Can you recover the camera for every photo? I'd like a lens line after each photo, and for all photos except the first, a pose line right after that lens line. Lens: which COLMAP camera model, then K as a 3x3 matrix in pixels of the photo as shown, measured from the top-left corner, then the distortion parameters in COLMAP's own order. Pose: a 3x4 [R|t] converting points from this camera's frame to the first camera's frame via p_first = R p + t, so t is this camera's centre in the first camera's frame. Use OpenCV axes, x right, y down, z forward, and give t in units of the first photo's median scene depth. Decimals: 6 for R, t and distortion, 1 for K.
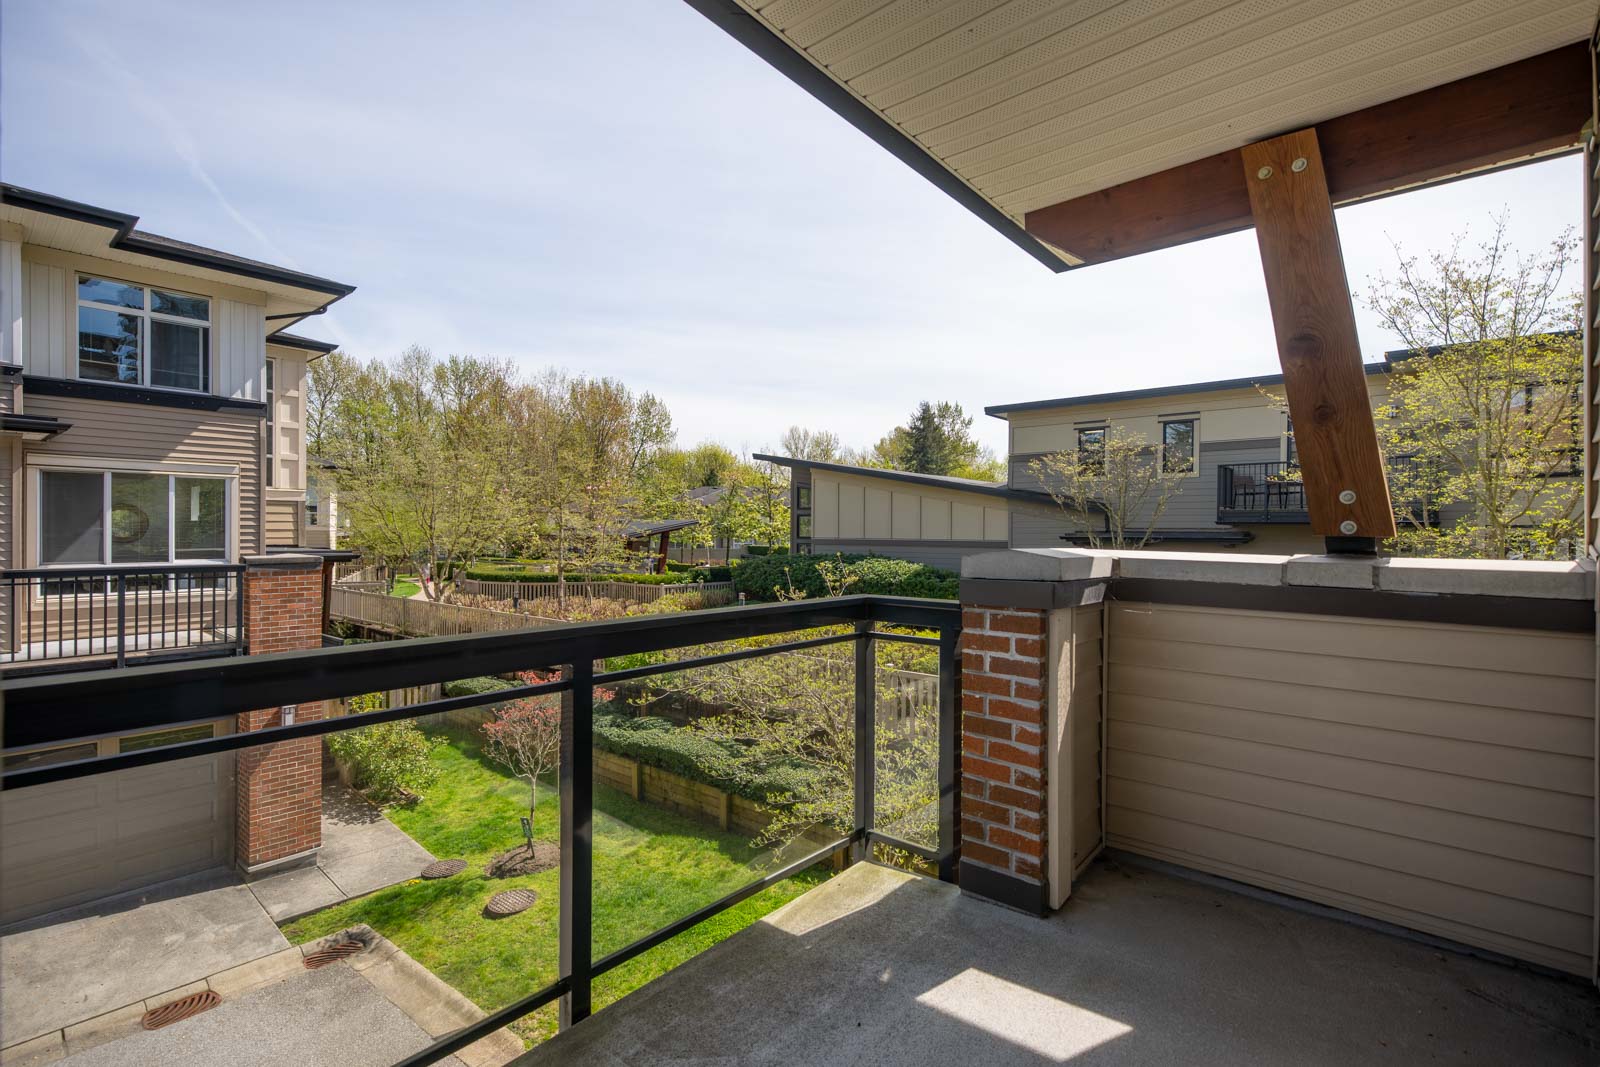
lens RADIAL K [[740.5, 0, 800.4], [0, 740.5, 538.5], [0, 0, 1]] dist [-0.001111, -0.000097]
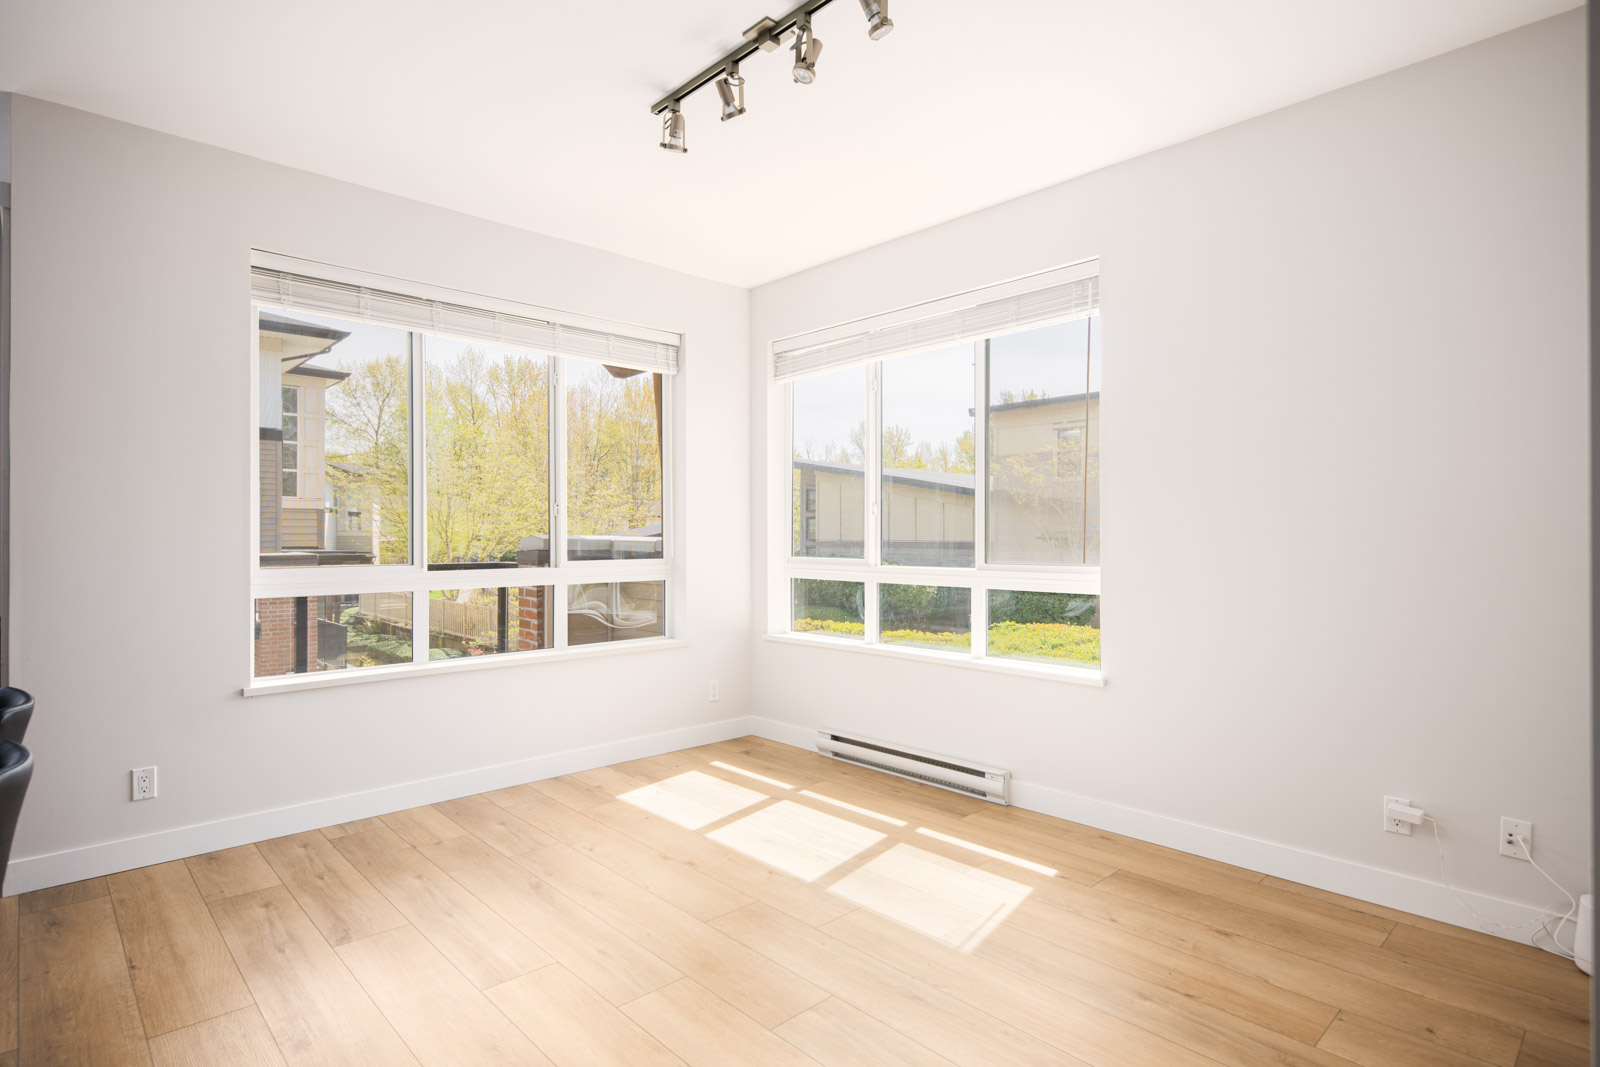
lens RADIAL K [[820.1, 0, 806.9], [0, 820.1, 533.2], [0, 0, 1]] dist [0.000047, 0.001061]
pose [[0.994580, -0.006044, -0.103801, 0.124652], [0.004850, 0.999919, -0.011746, 0.003434], [0.103864, 0.011179, 0.994529, -0.113301]]
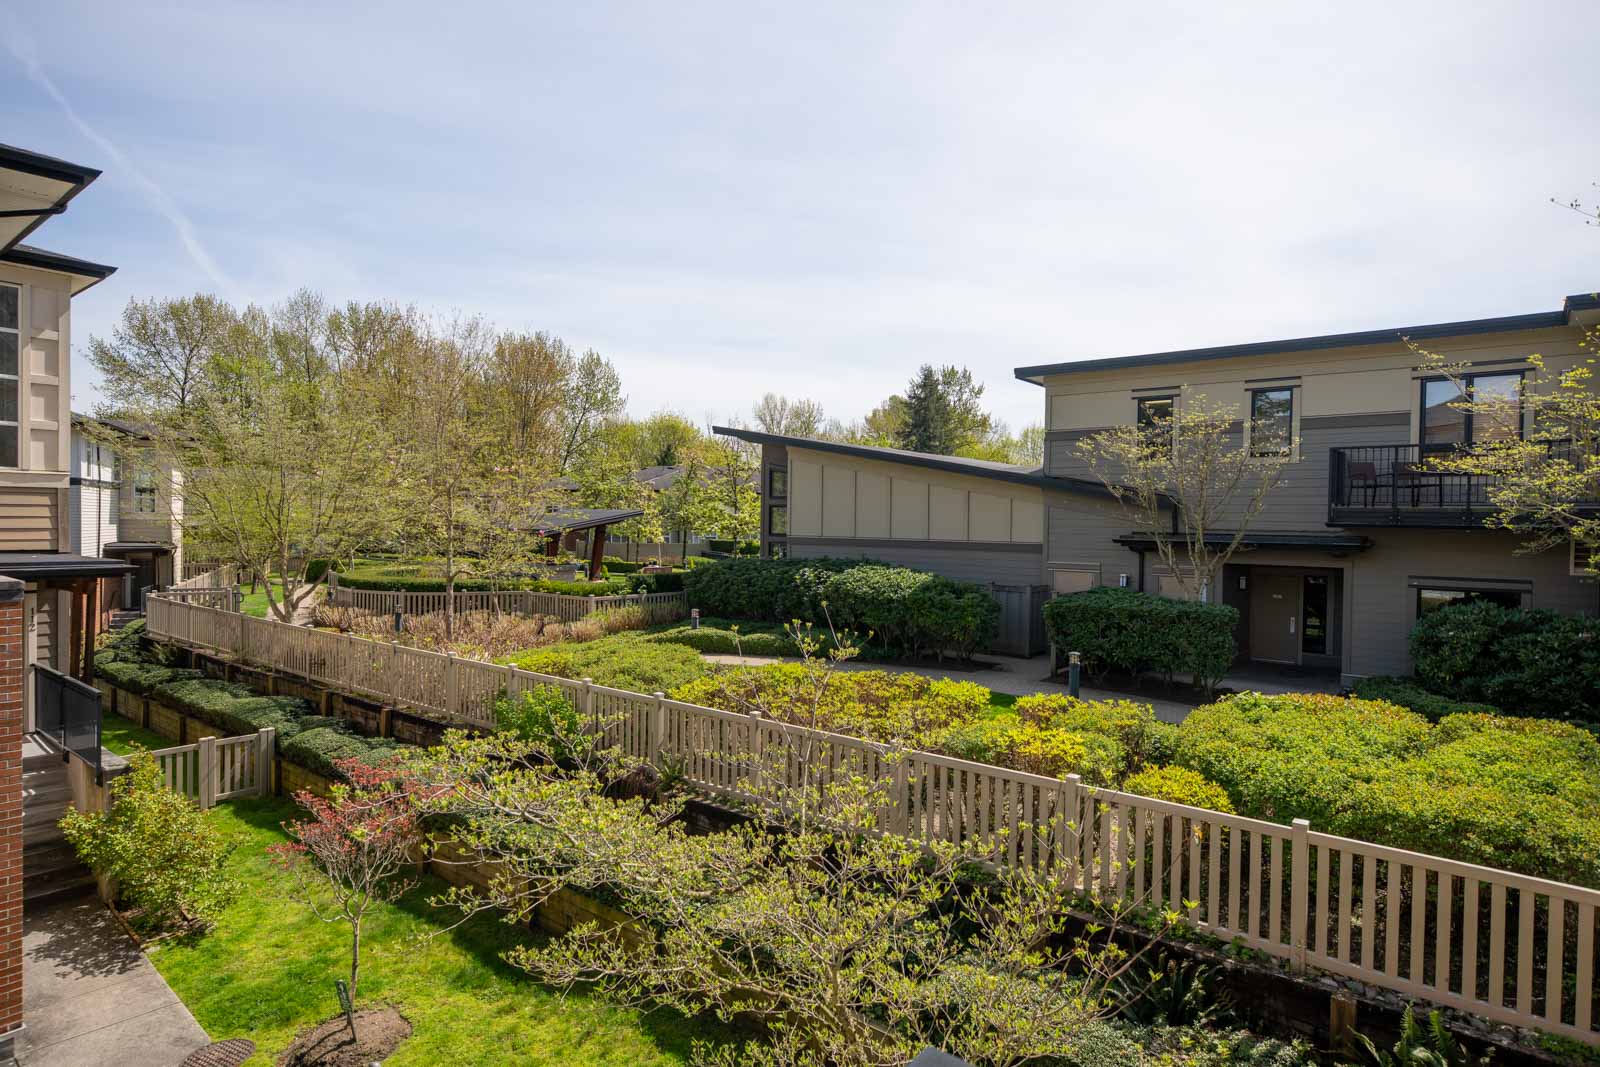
lens RADIAL K [[871.7, 0, 800.0], [0, 871.7, 533.5], [0, 0, 1]] dist [0.000279, -0.000040]
pose [[0.999629, 0.006098, 0.026540, 0.004165], [-0.006306, 0.999950, 0.007740, -0.010403], [-0.026492, -0.007904, 0.999618, 0.086817]]
